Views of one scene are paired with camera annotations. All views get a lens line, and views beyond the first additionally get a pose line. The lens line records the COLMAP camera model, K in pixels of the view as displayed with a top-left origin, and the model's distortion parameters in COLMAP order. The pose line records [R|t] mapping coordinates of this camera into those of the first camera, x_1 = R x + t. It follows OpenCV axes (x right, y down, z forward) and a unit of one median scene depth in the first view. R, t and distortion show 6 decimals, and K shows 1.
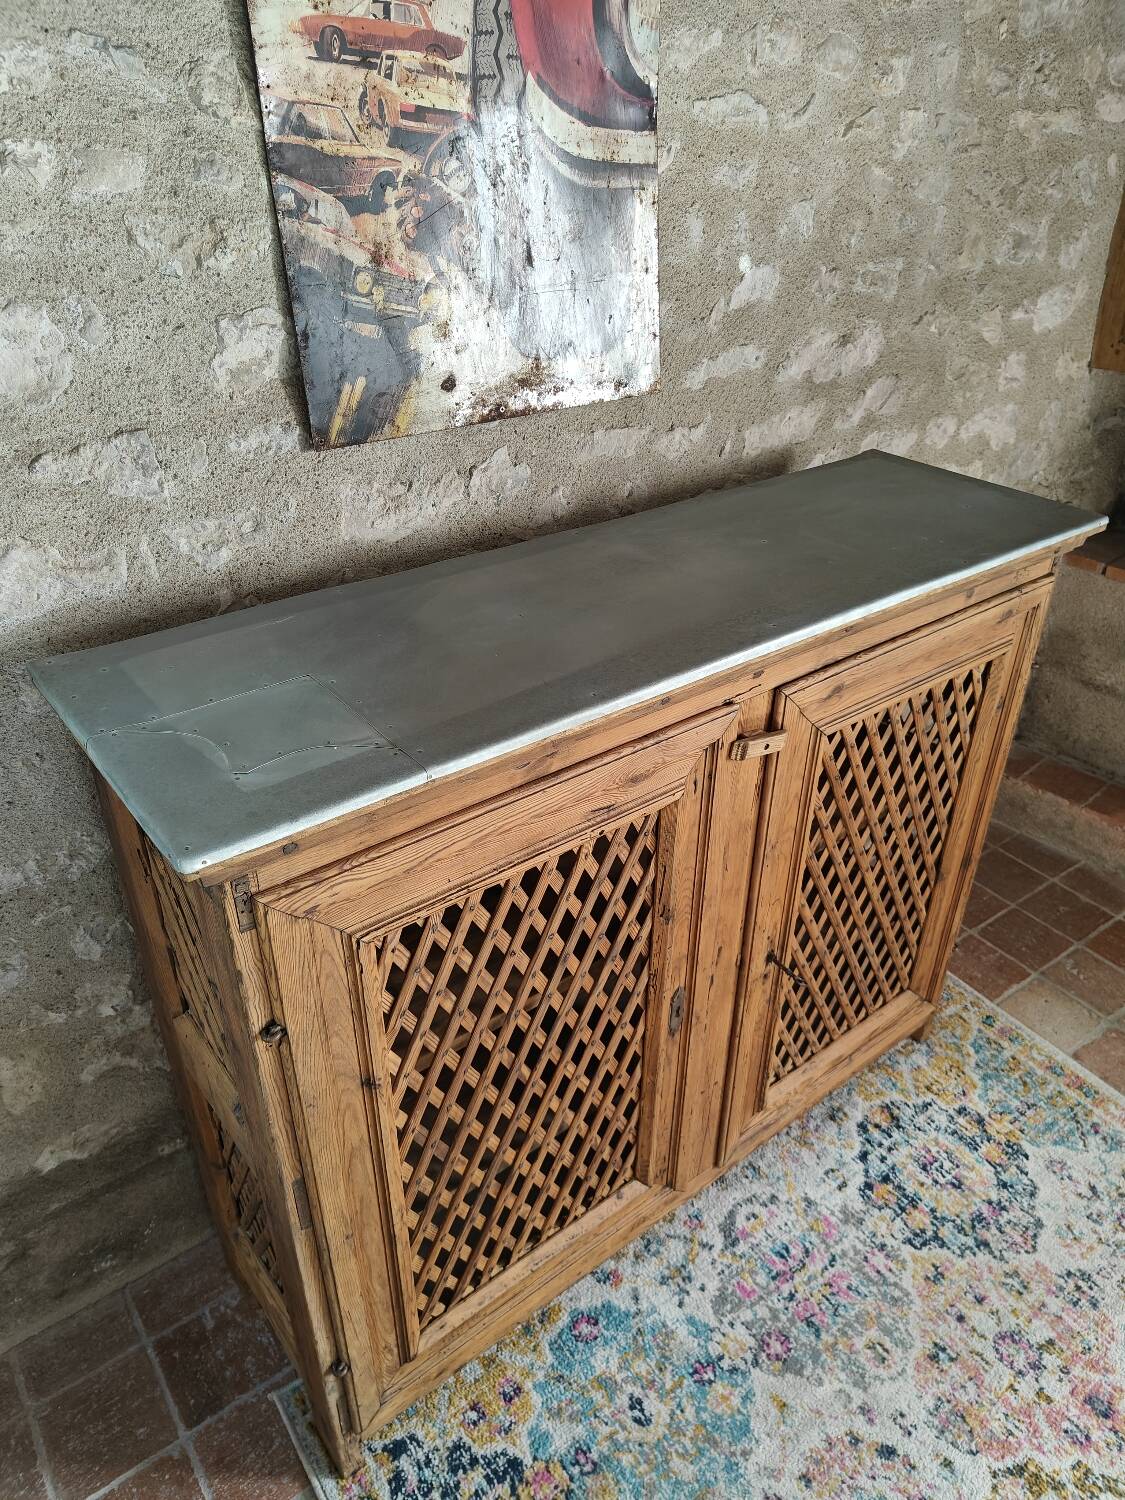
lens RADIAL K [[1051.4, 0, 567.6], [0, 1051.4, 760.2], [0, 0, 1]] dist [0.004755, 0.002318]
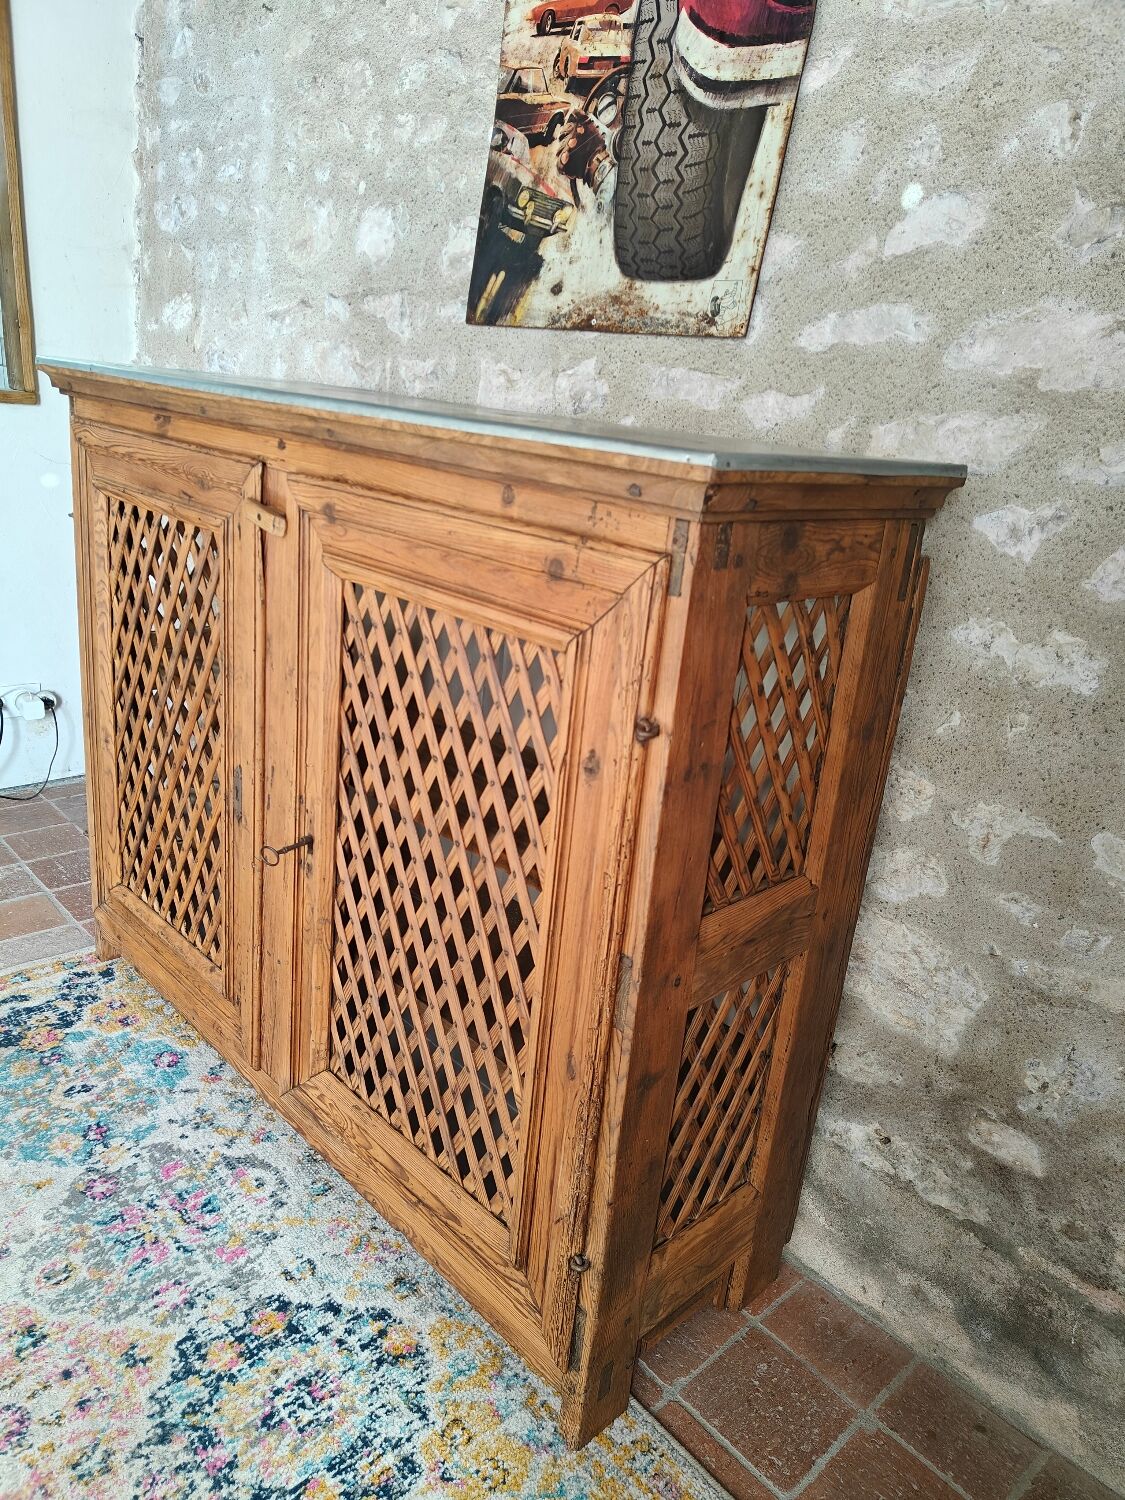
lens RADIAL K [[1044.0, 0, 566.4], [0, 1044.0, 756.2], [0, 0, 1]] dist [0.008270, 0.000437]
pose [[0.115338, 0.322946, -0.939363, 1.038870], [-0.607118, 0.771400, 0.190657, -0.173210], [0.786196, 0.548314, 0.285038, 0.888338]]
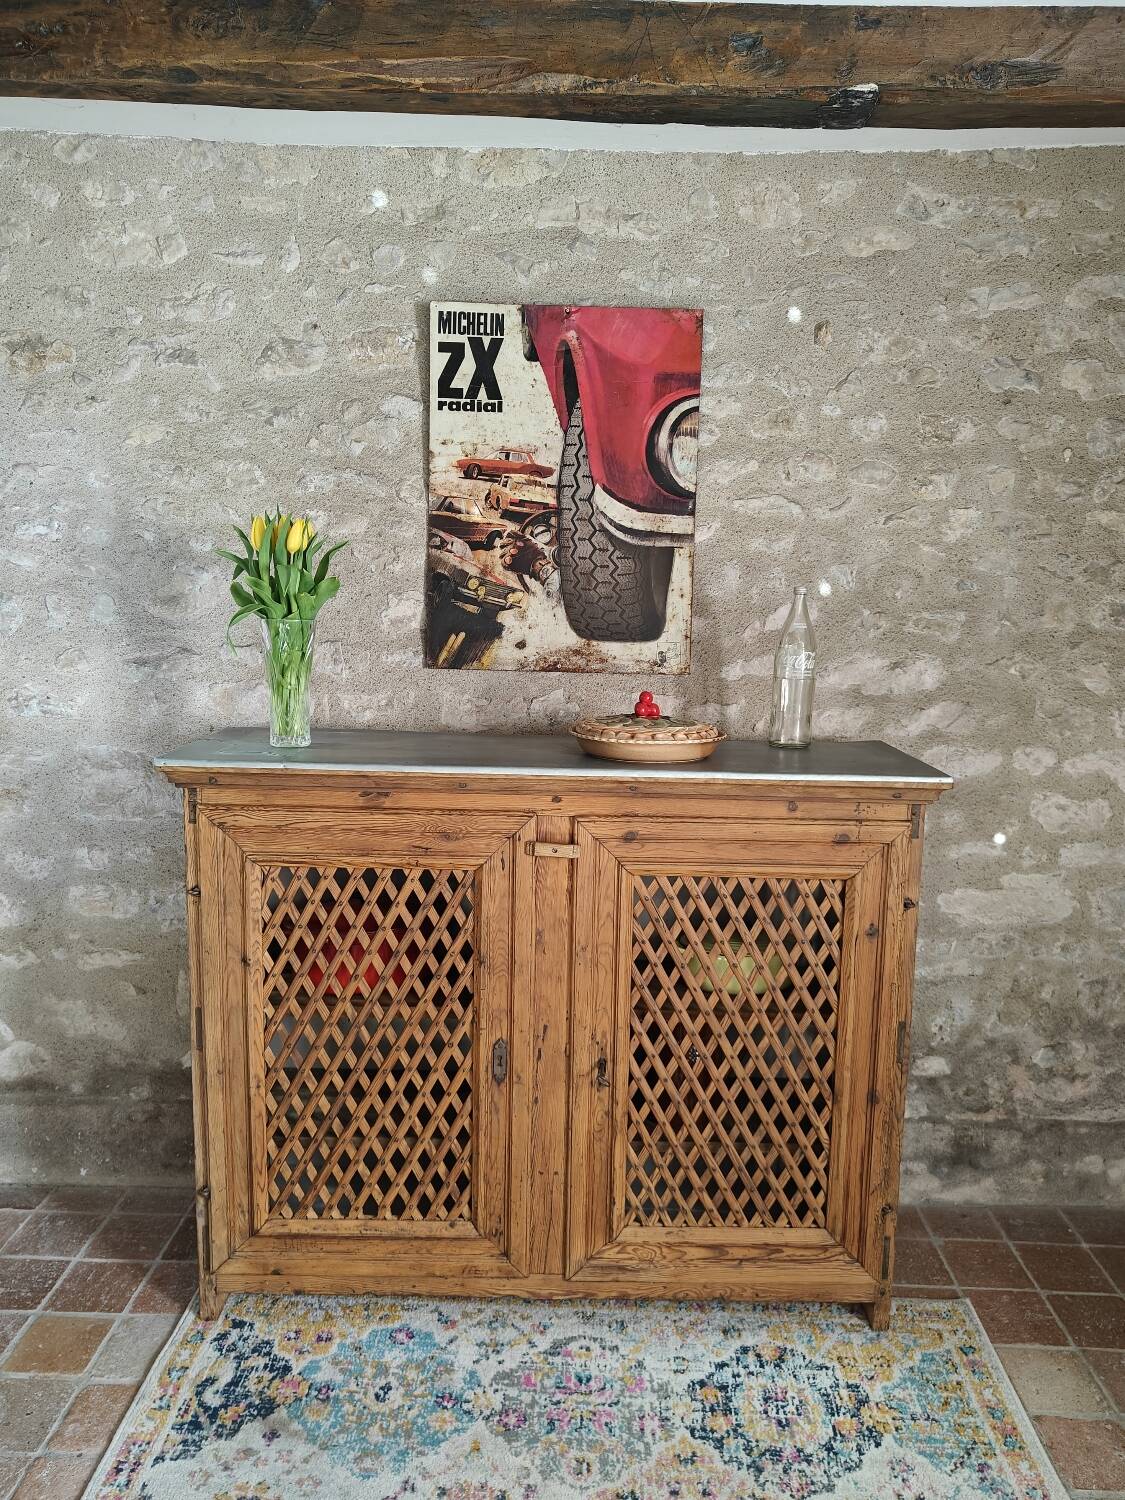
lens RADIAL K [[1093.0, 0, 568.0], [0, 1093.0, 759.0], [0, 0, 1]] dist [0.011102, -0.002094]
pose [[0.792836, 0.100785, -0.601043, 0.917915], [-0.332855, 0.897751, -0.288532, 0.252597], [0.510508, 0.428819, 0.745316, -0.150643]]
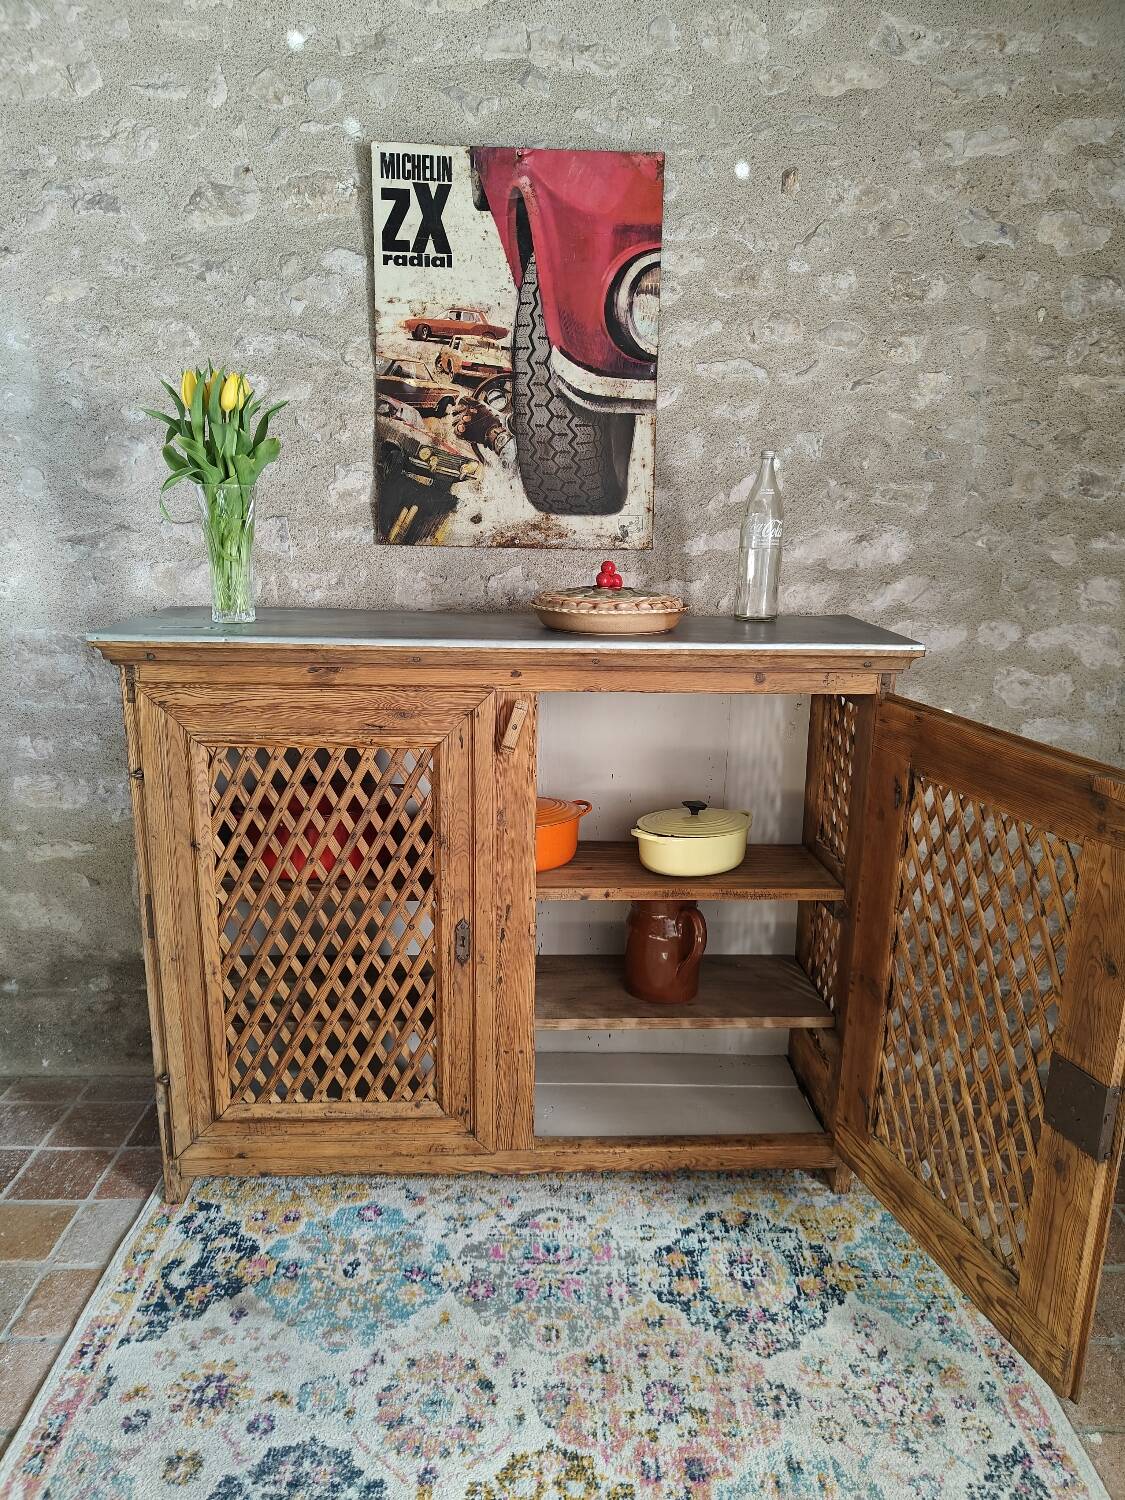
lens RADIAL K [[1048.3, 0, 568.3], [0, 1048.3, 756.6], [0, 0, 1]] dist [0.006343, 0.002547]
pose [[0.815746, 0.139863, -0.561245, 0.864526], [-0.311533, 0.923798, -0.222588, 0.260255], [0.487345, 0.356421, 0.797157, -0.059409]]
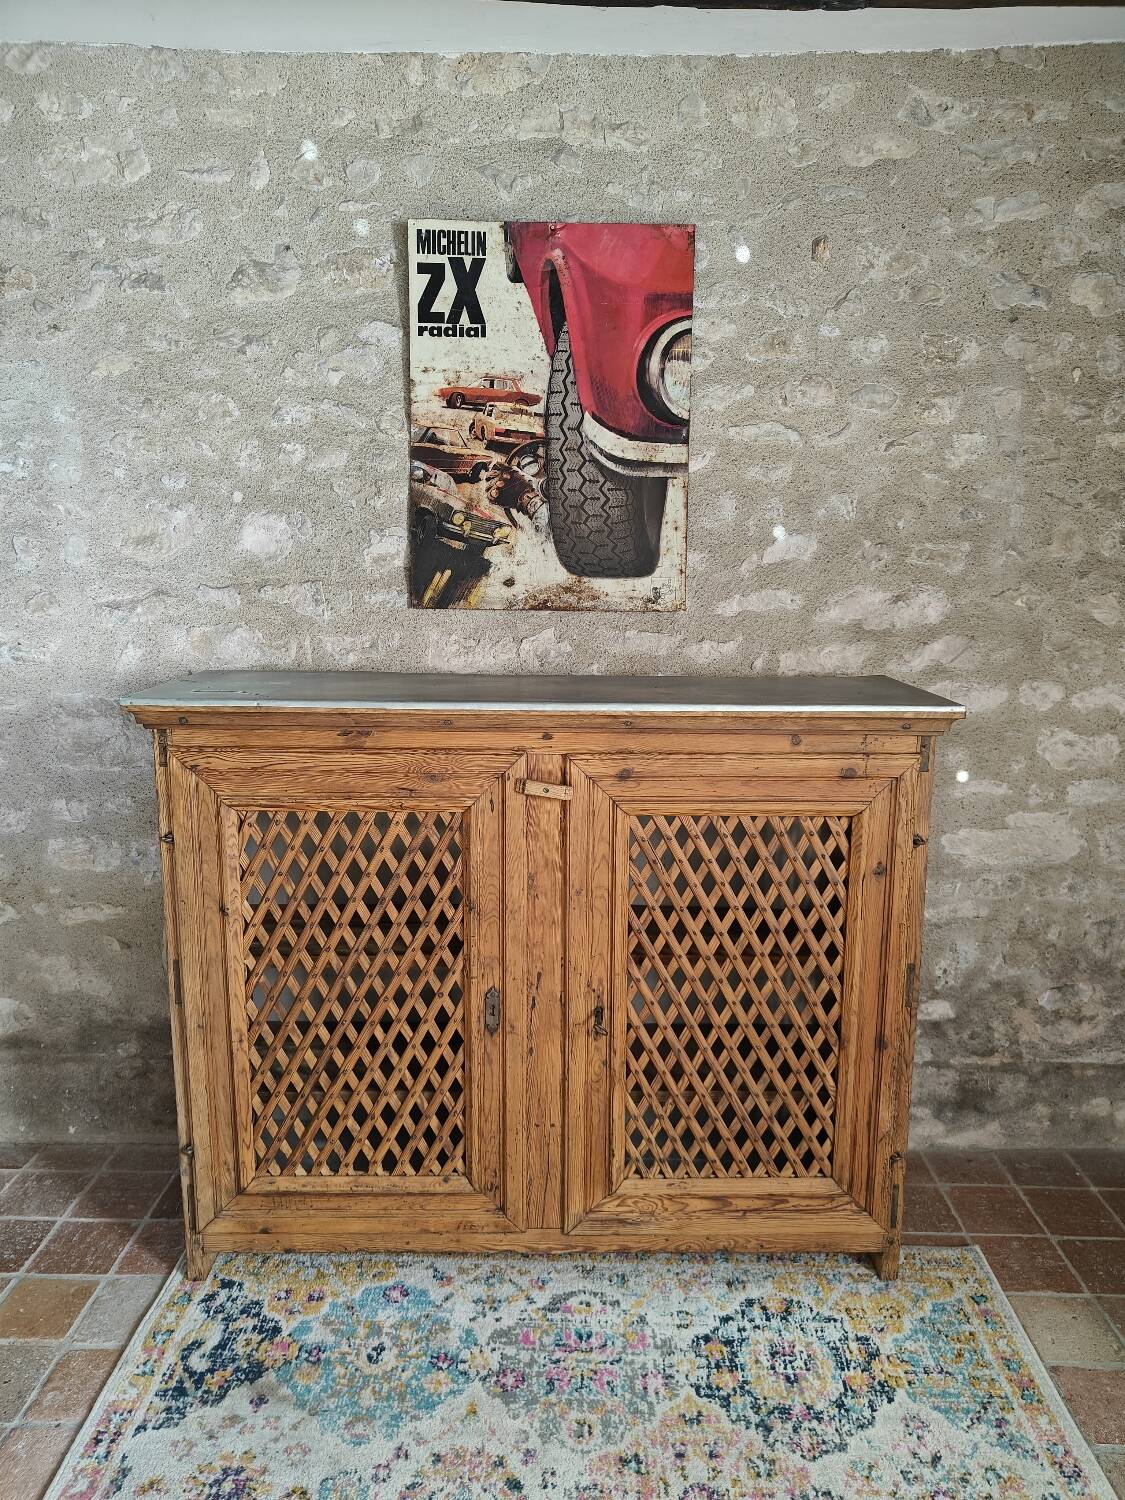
lens RADIAL K [[1047.3, 0, 567.1], [0, 1047.3, 755.8], [0, 0, 1]] dist [0.009458, -0.000250]
pose [[0.795856, 0.106985, -0.595959, 0.856301], [-0.319450, 0.910323, -0.263181, 0.249255], [0.514359, 0.399833, 0.758662, -0.046284]]
